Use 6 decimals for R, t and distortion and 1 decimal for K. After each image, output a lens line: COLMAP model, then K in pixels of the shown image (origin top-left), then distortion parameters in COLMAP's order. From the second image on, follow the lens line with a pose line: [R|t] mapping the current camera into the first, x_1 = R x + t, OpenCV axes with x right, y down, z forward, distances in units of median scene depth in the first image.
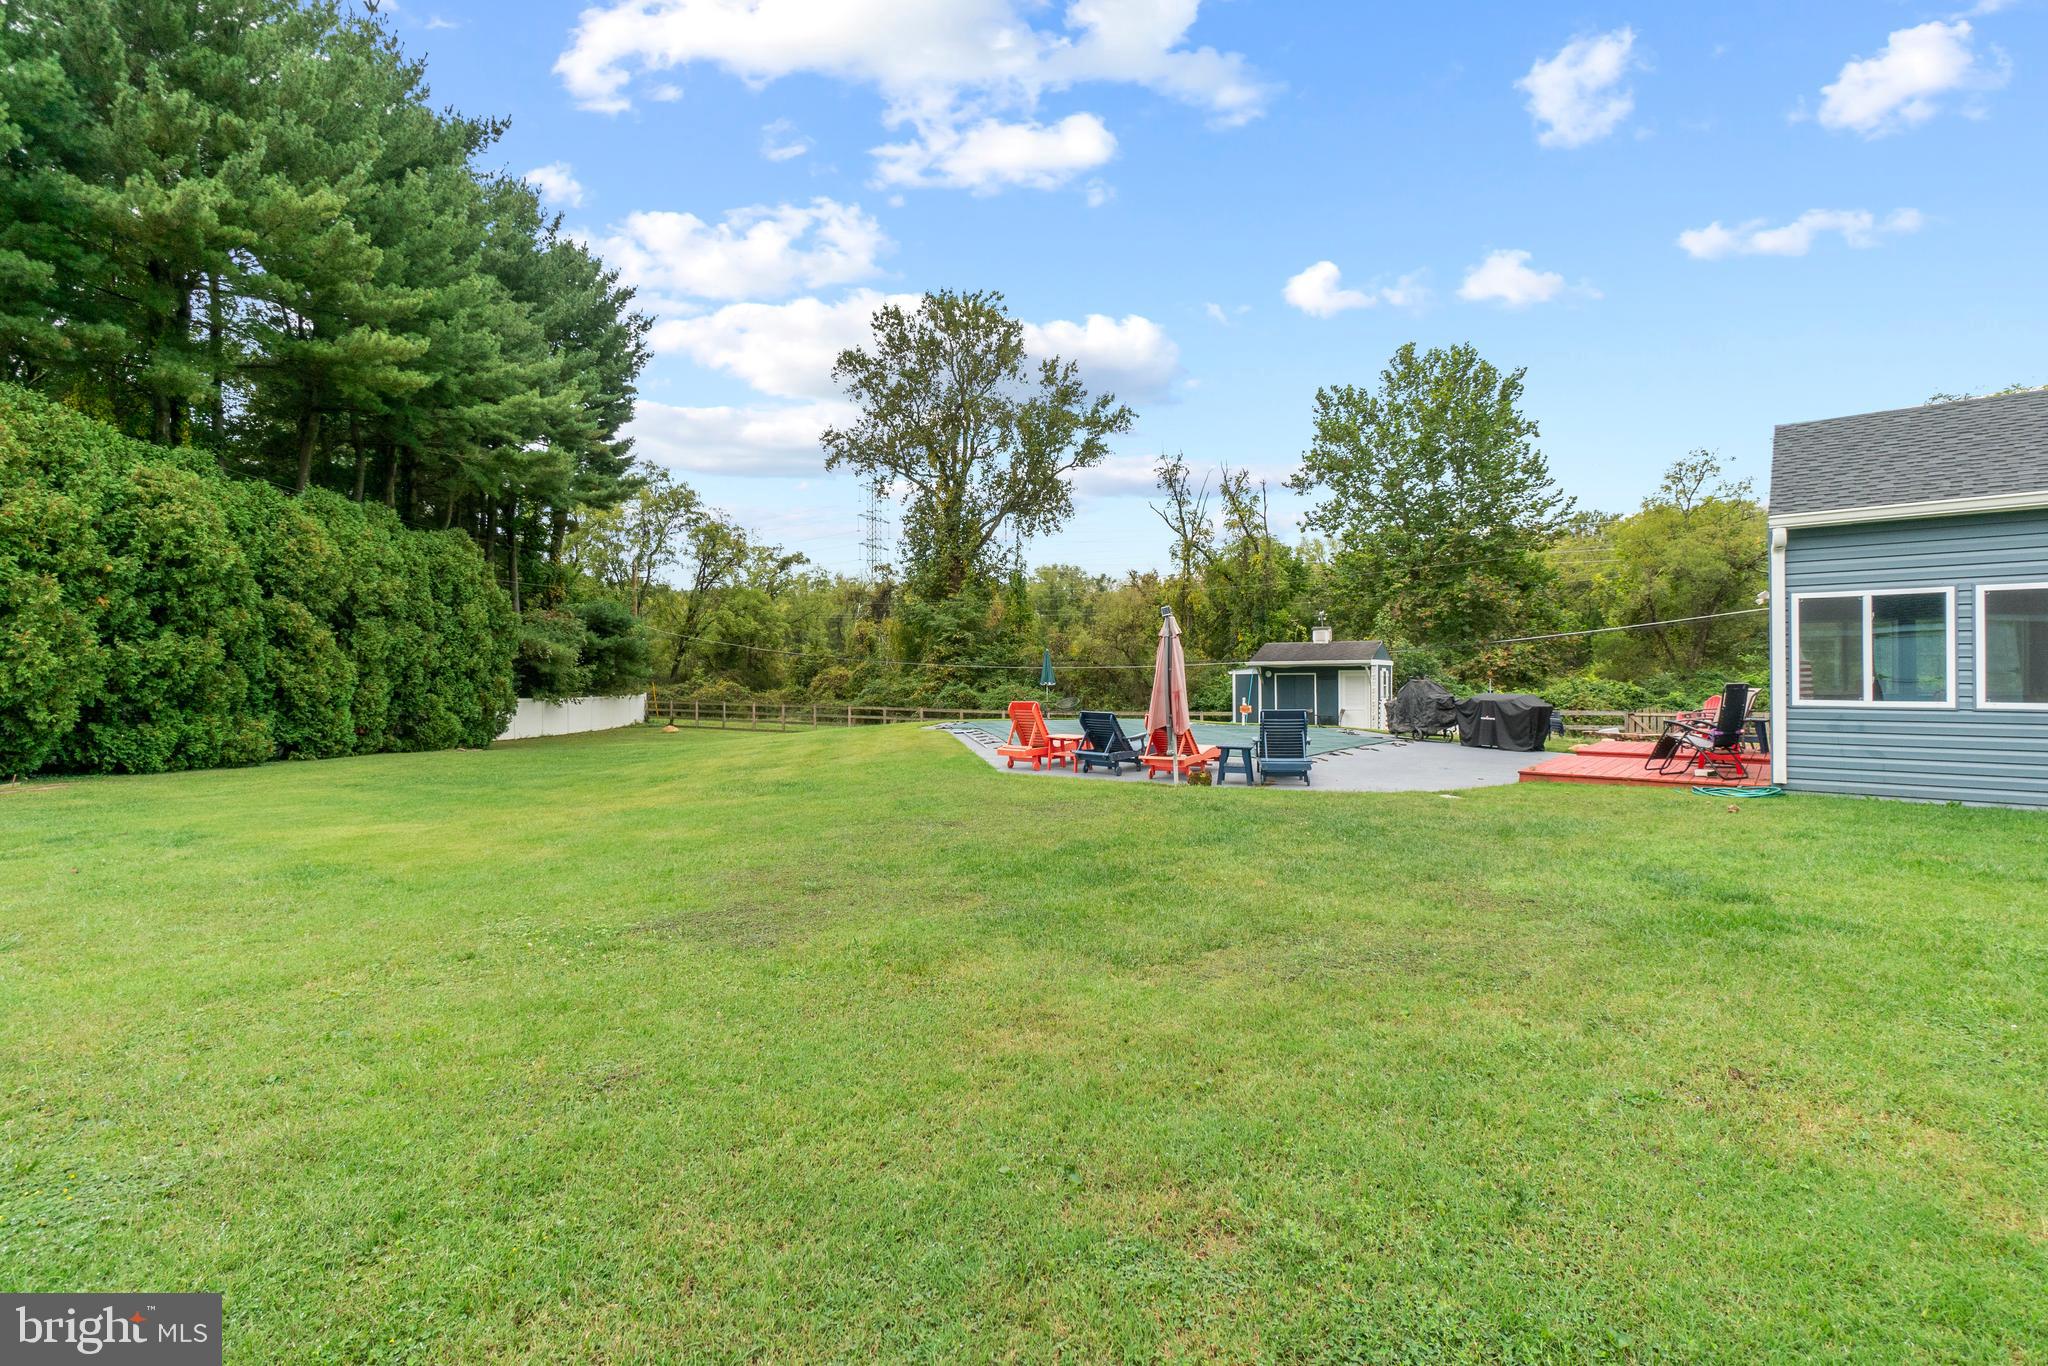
lens RADIAL K [[911.8, 0, 1025.8], [0, 911.8, 670.8], [0, 0, 1]] dist [0.002095, -0.000137]
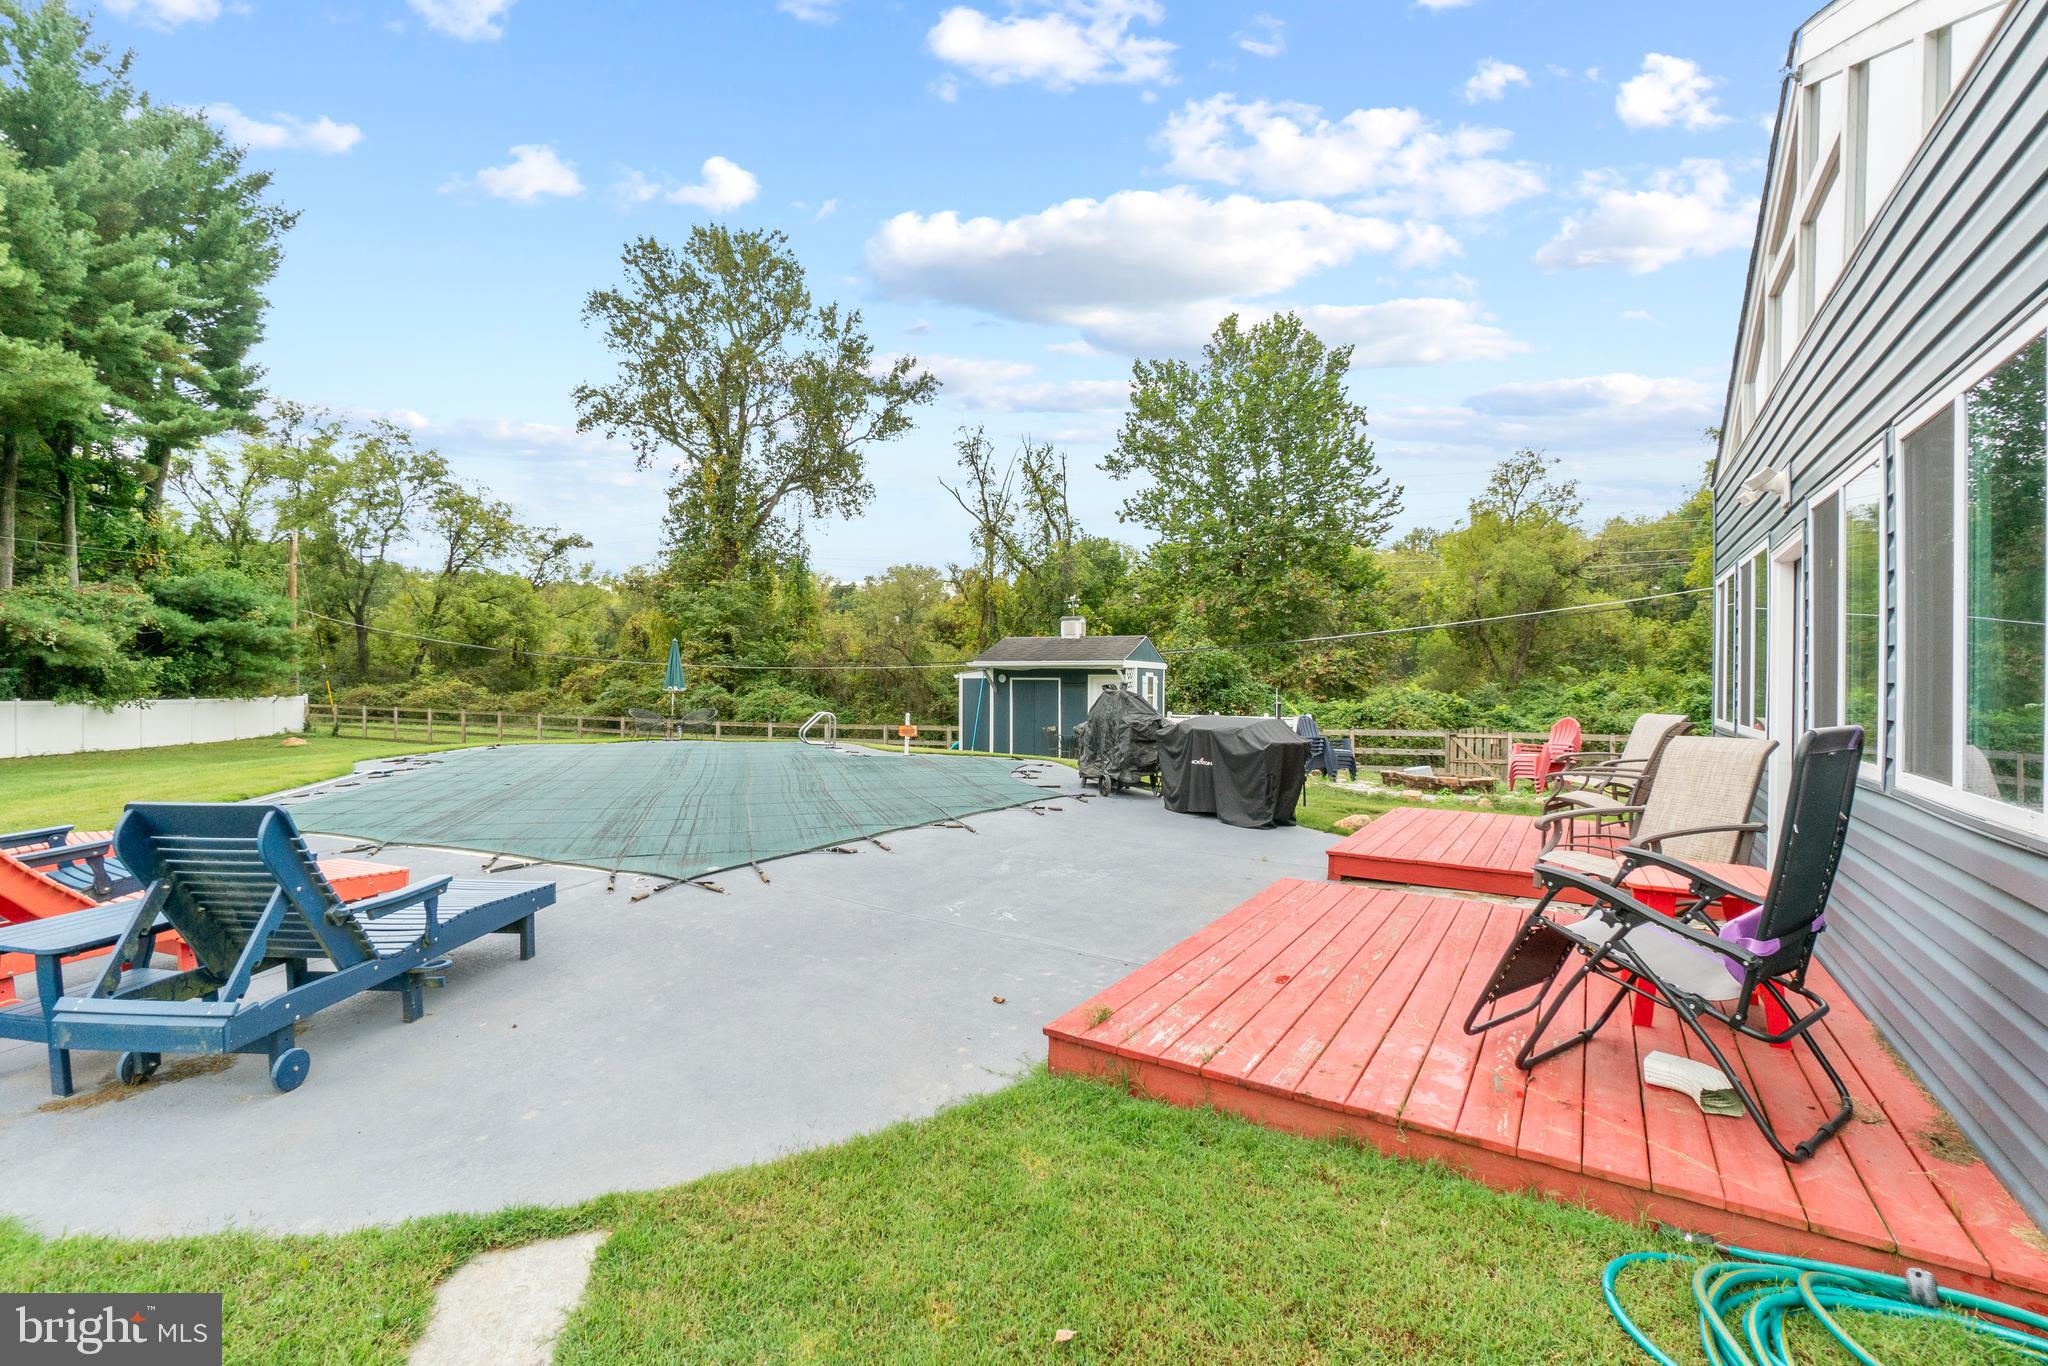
lens RADIAL K [[903.9, 0, 1019.6], [0, 903.9, 676.9], [0, 0, 1]] dist [-0.005783, -0.000166]
pose [[0.991063, 0.012444, 0.132812, 0.090421], [-0.012731, 0.999918, 0.001316, 0.000544], [-0.132785, -0.002995, 0.991140, 0.133395]]
